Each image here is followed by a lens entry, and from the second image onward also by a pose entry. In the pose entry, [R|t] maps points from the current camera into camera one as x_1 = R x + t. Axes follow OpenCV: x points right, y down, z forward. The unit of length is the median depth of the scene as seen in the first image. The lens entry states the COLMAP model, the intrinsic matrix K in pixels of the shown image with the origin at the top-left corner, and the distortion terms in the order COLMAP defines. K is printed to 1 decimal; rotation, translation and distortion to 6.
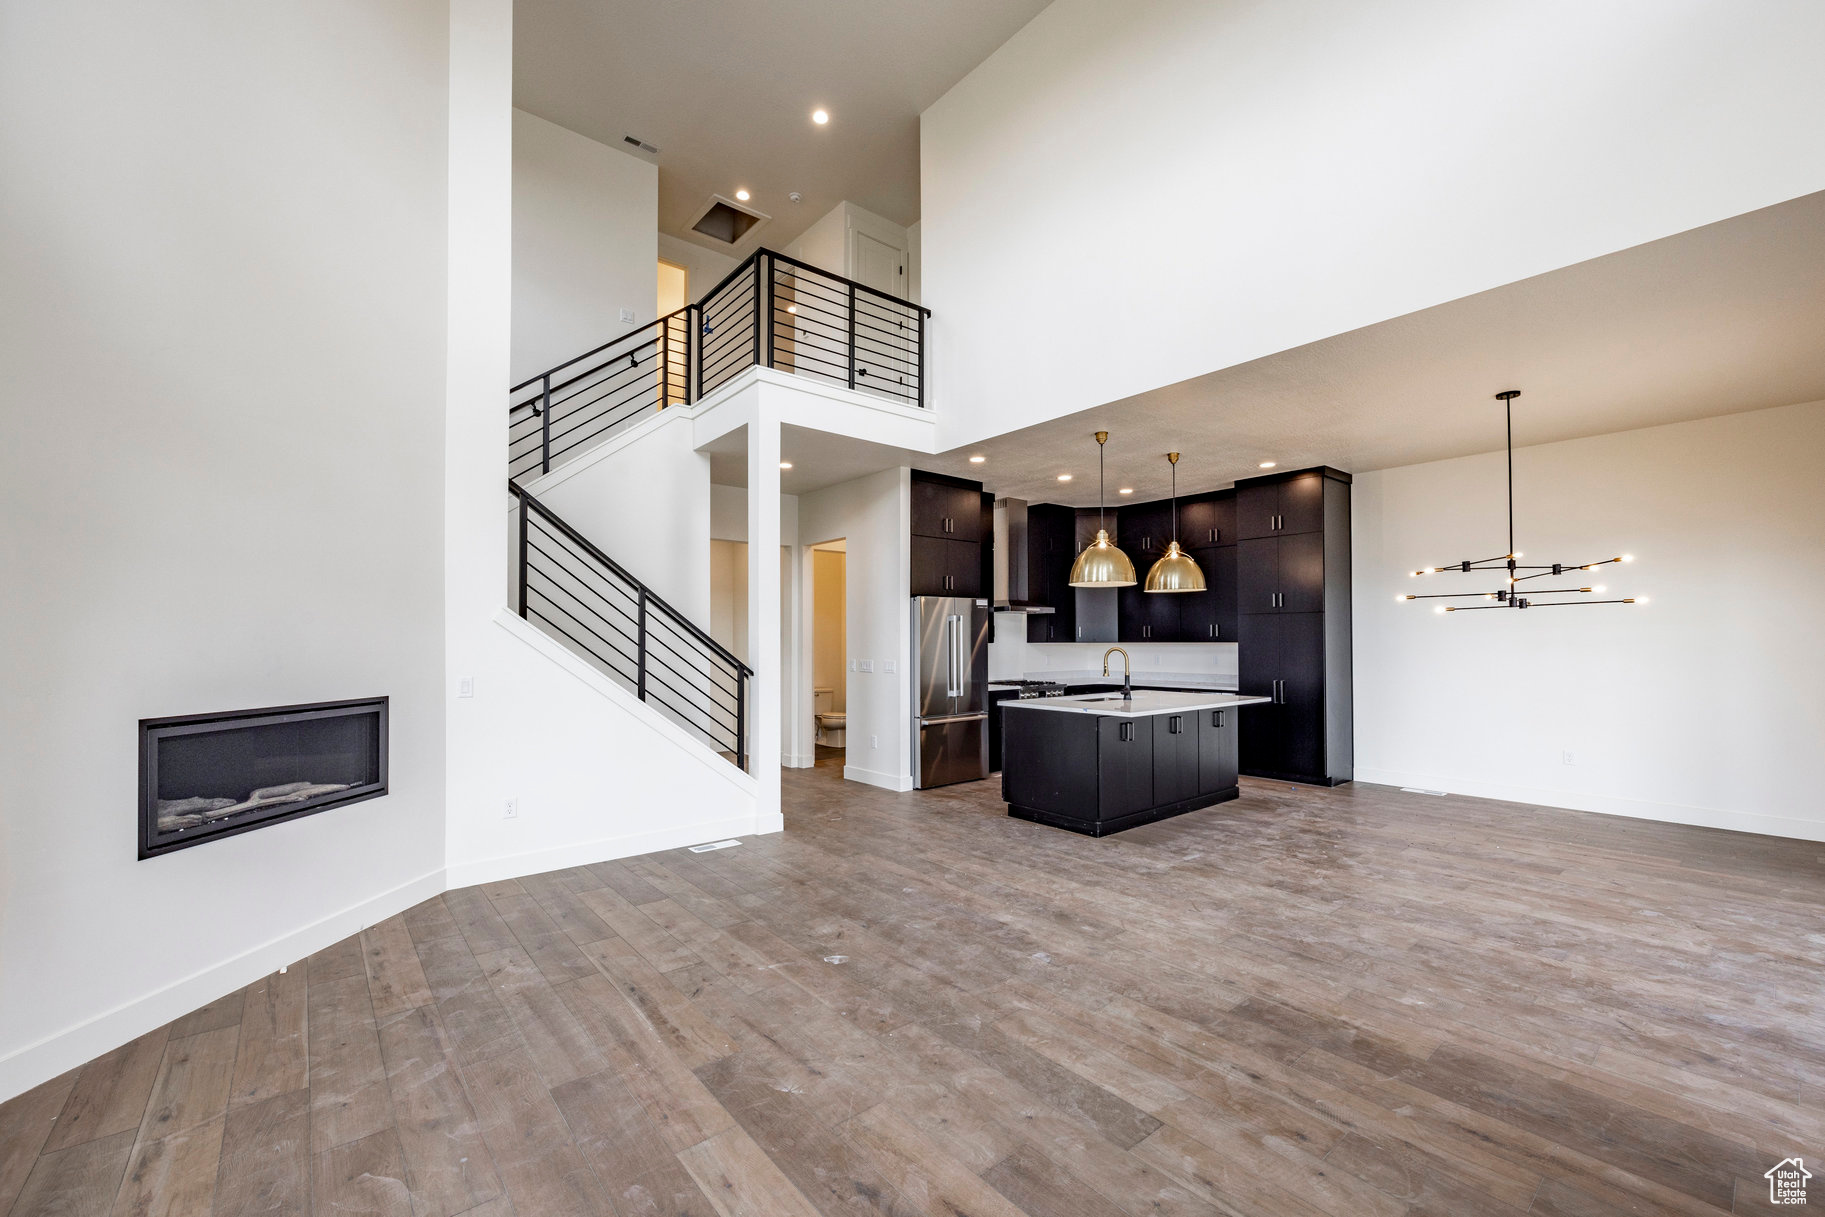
lens RADIAL K [[733.5, 0, 909.1], [0, 733.5, 634.6], [0, 0, 1]] dist [-0.001505, 0.000186]
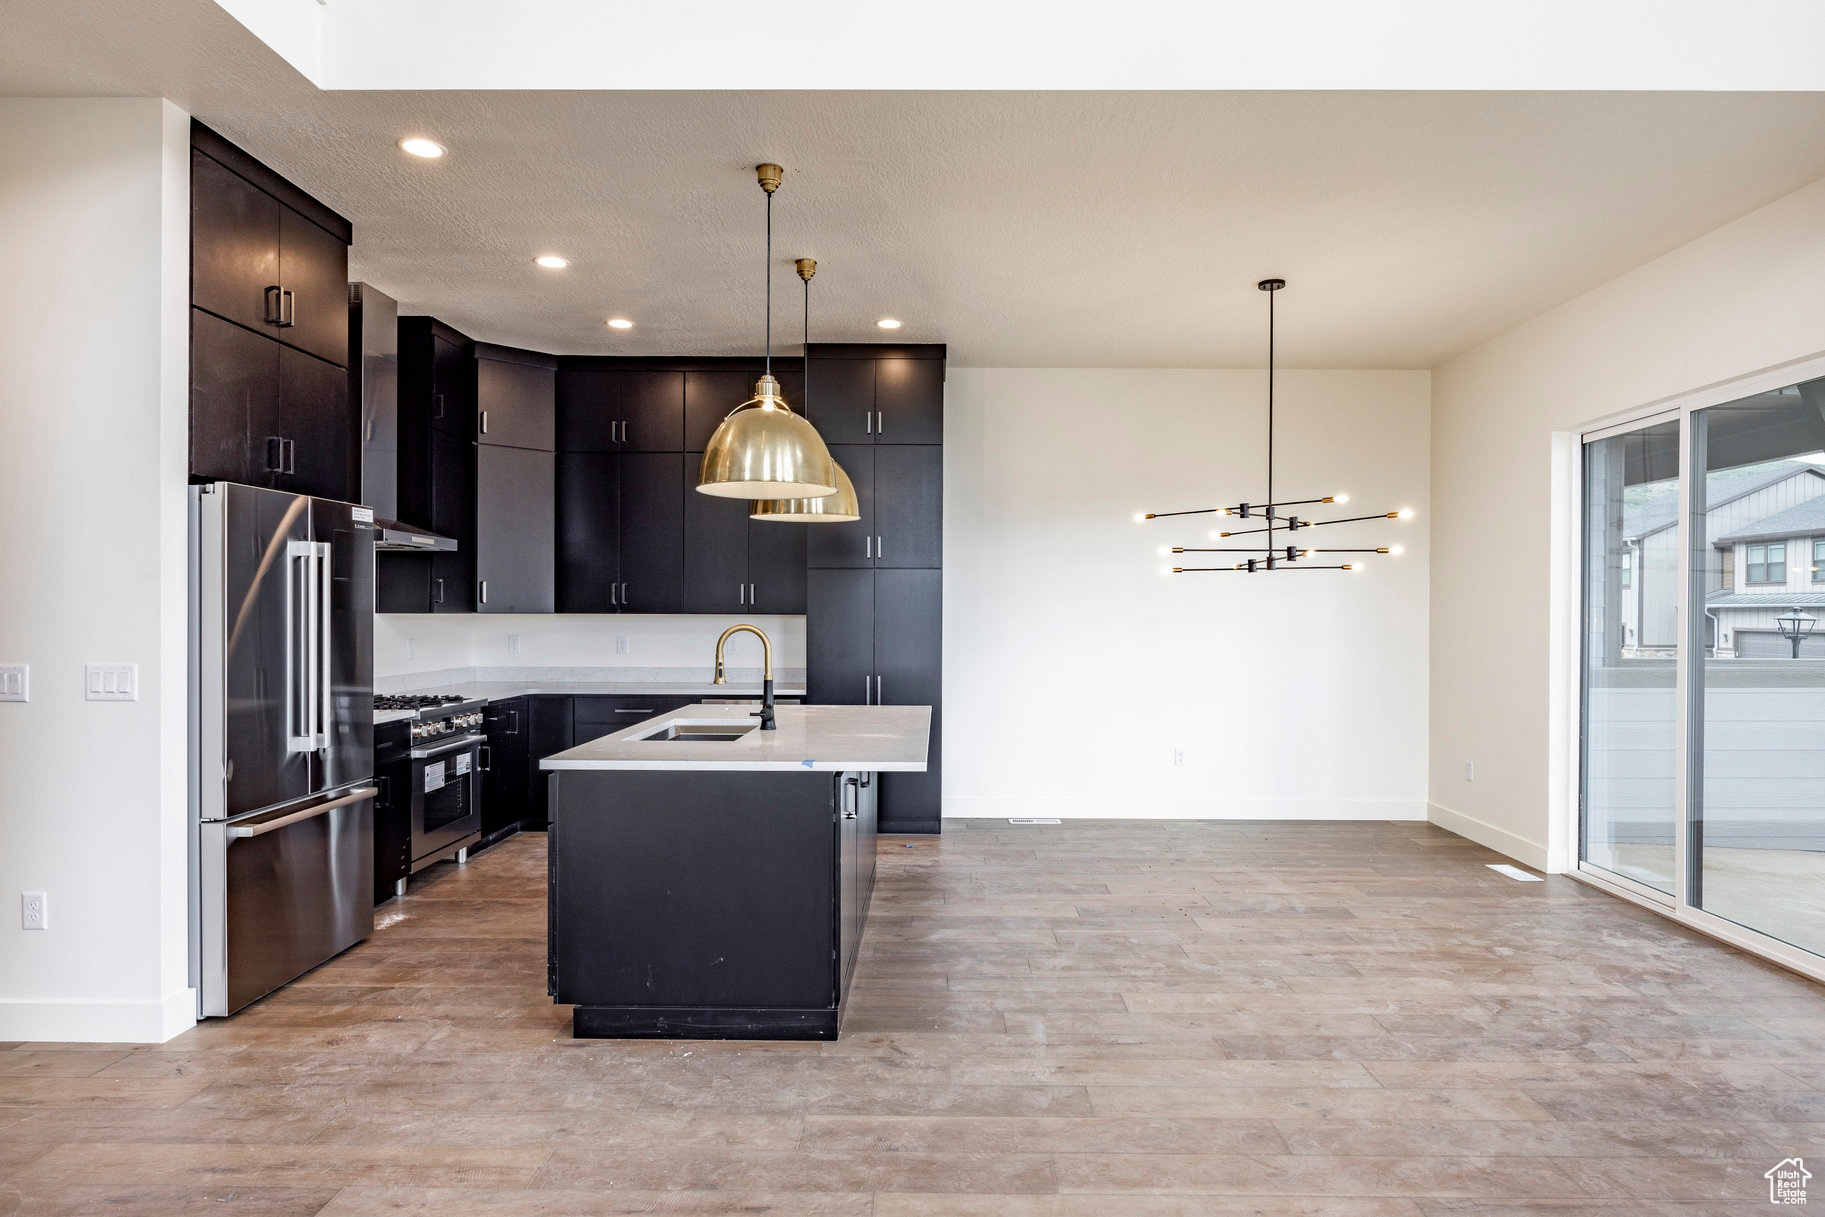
lens RADIAL K [[1046.4, 0, 928.2], [0, 1046.4, 621.0], [0, 0, 1]] dist [-0.003301, 0.002273]
pose [[0.643213, -0.000821, 0.765687, -0.173301], [-0.012861, 0.999847, 0.011876, 0.005498], [-0.765580, -0.017486, 0.643103, 0.453370]]
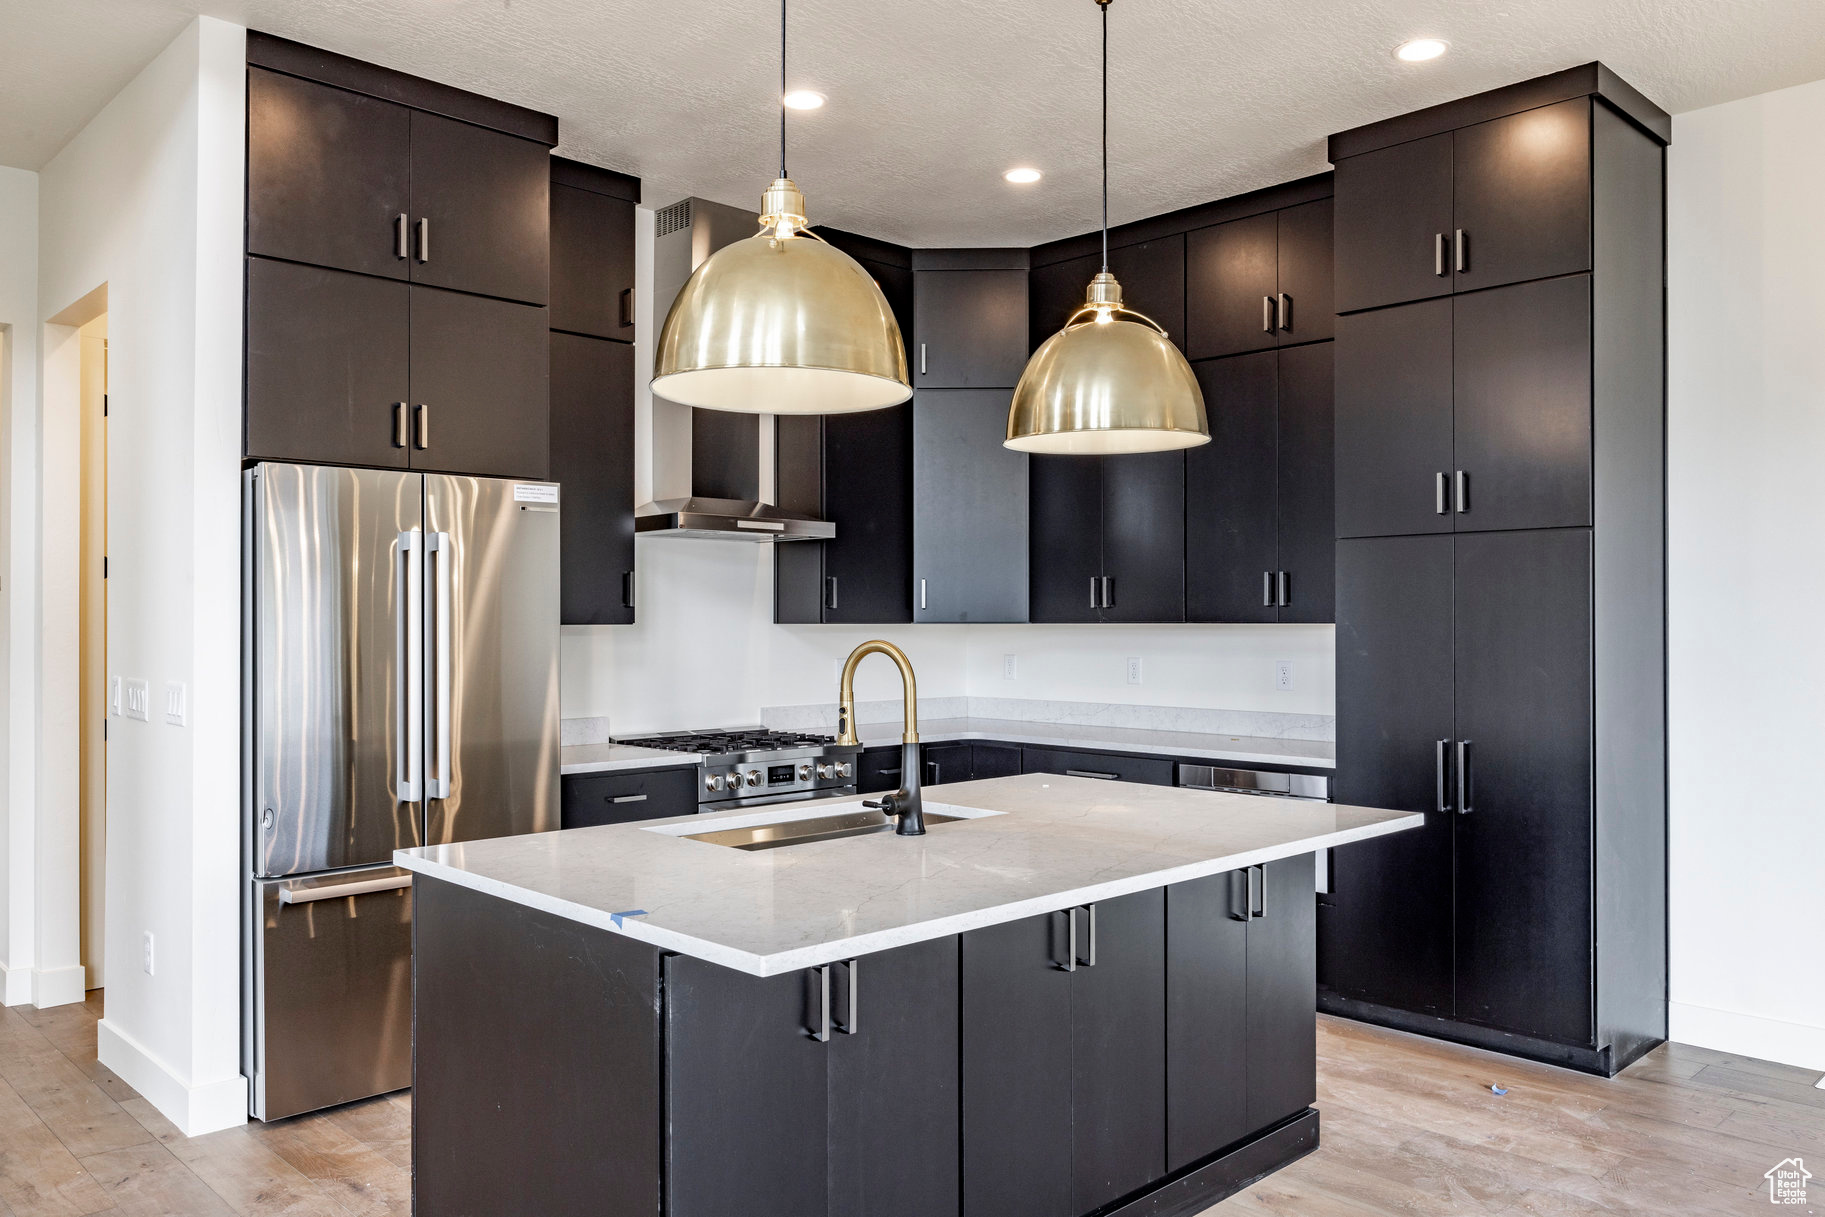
lens RADIAL K [[1330.7, 0, 915.3], [0, 1330.7, 623.8], [0, 0, 1]] dist [0.002539, -0.007585]
pose [[0.997224, 0.000142, 0.074463, 0.260979], [-0.000775, 0.999964, 0.008470, 0.007947], [-0.074459, -0.008505, 0.997188, 0.504225]]
